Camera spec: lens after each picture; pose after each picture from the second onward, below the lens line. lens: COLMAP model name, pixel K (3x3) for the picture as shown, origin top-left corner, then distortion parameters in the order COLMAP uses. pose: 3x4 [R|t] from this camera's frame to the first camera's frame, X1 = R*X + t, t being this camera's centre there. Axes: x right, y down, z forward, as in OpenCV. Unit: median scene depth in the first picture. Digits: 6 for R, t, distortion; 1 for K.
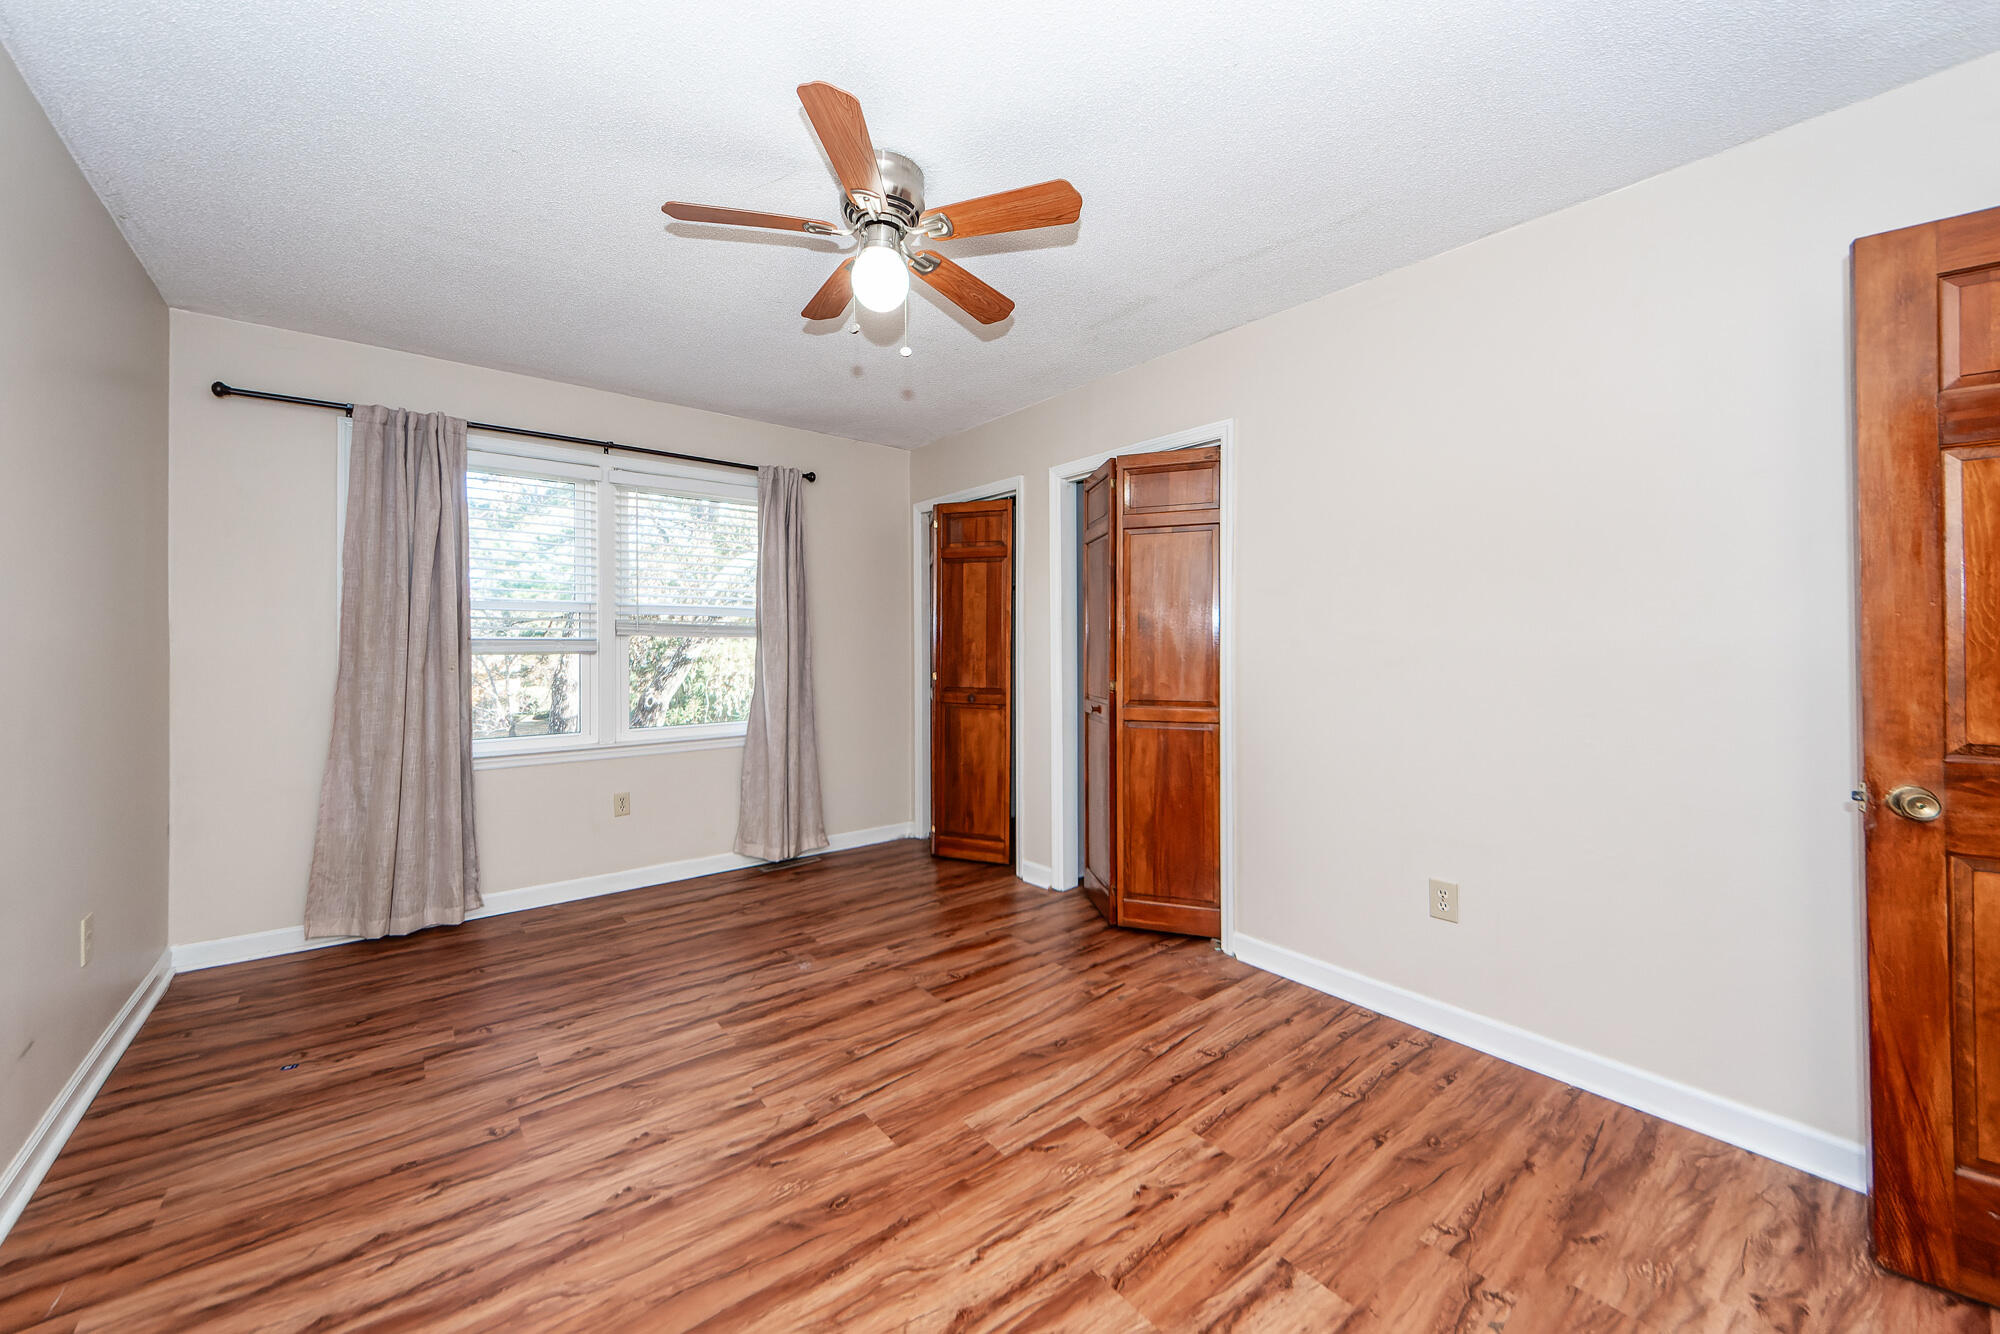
lens RADIAL K [[743.8, 0, 1000.5], [0, 743.8, 643.4], [0, 0, 1]] dist [0.026958, -0.006039]
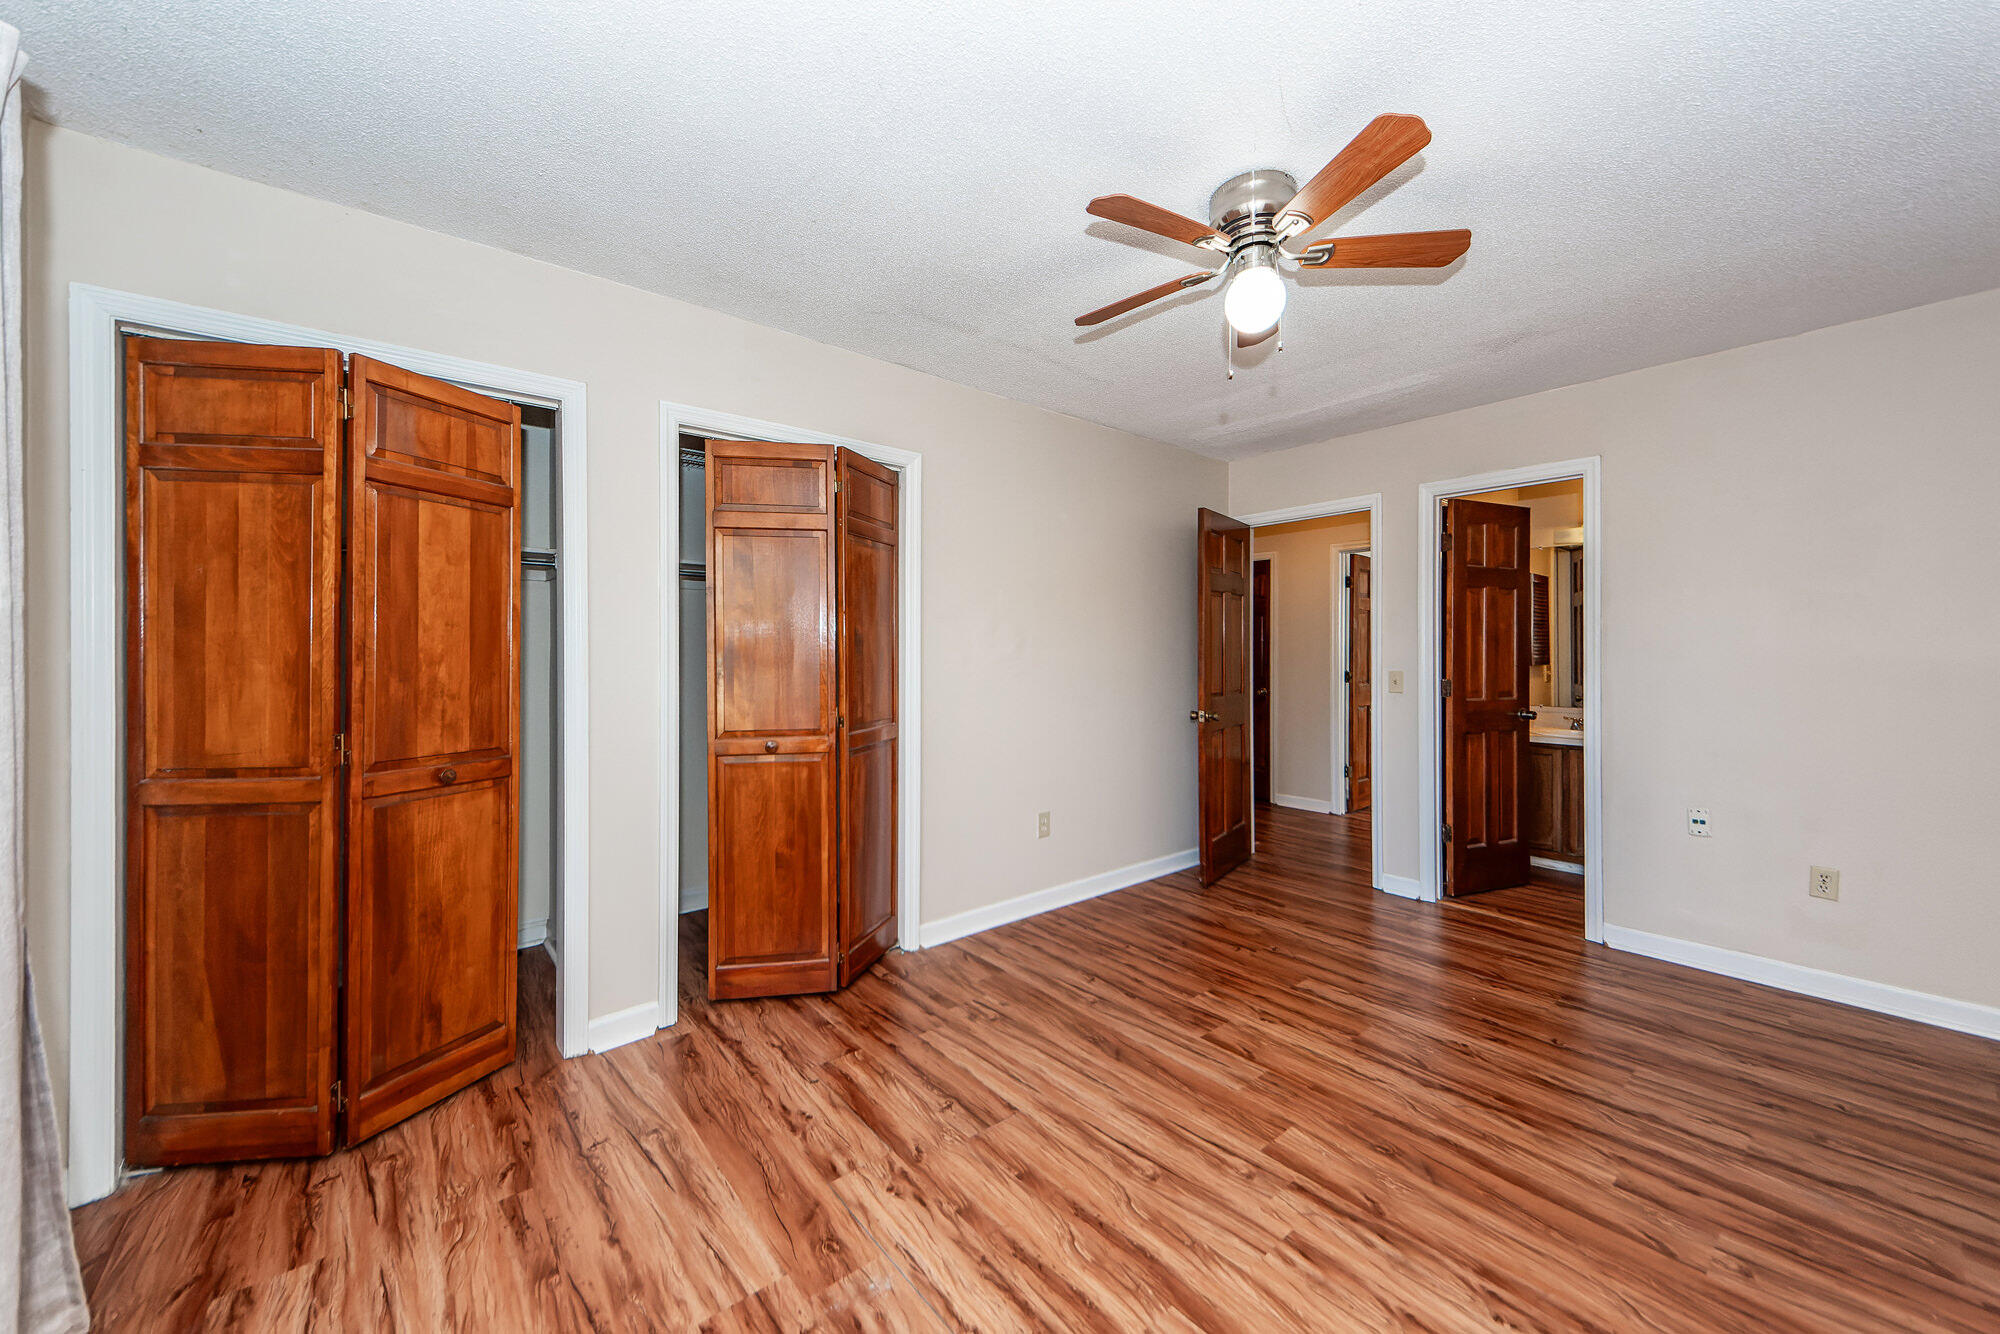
lens RADIAL K [[743.8, 0, 989.0], [0, 743.8, 651.7], [0, 0, 1]] dist [0.026958, -0.006039]
pose [[0.006660, -0.006816, 0.999955, -0.831155], [-0.002546, 0.999973, 0.006833, -0.020860], [-0.999975, -0.002591, 0.006642, 0.966940]]
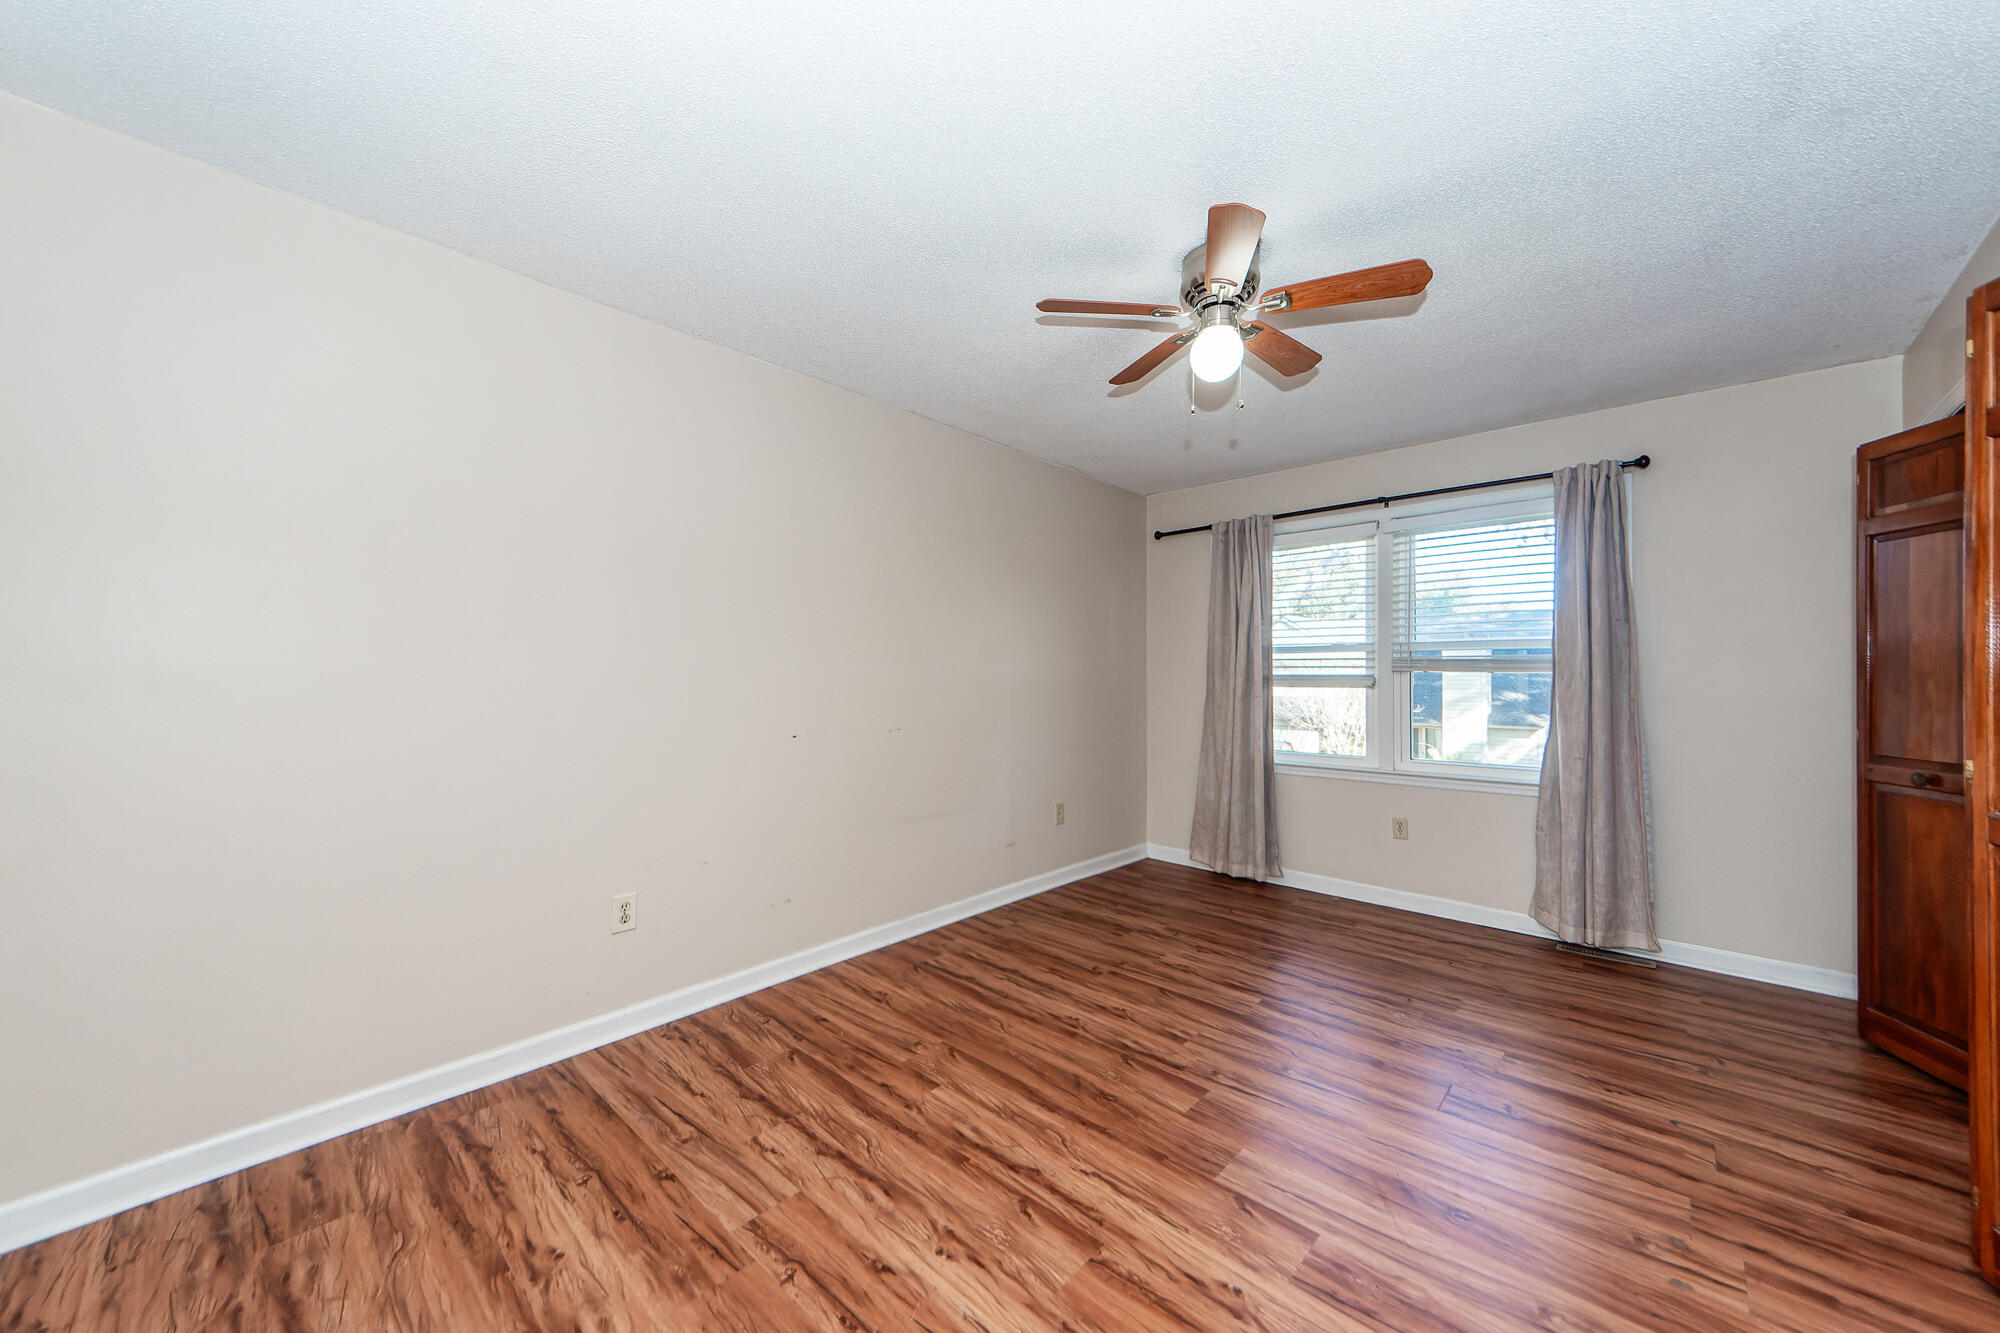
lens RADIAL K [[743.8, 0, 998.1], [0, 743.8, 672.1], [0, 0, 1]] dist [0.026958, -0.006039]
pose [[0.150663, -0.009727, -0.988537, 0.642091], [-0.003008, 0.999942, -0.010297, 0.005434], [0.988581, 0.004525, 0.150625, 0.366865]]
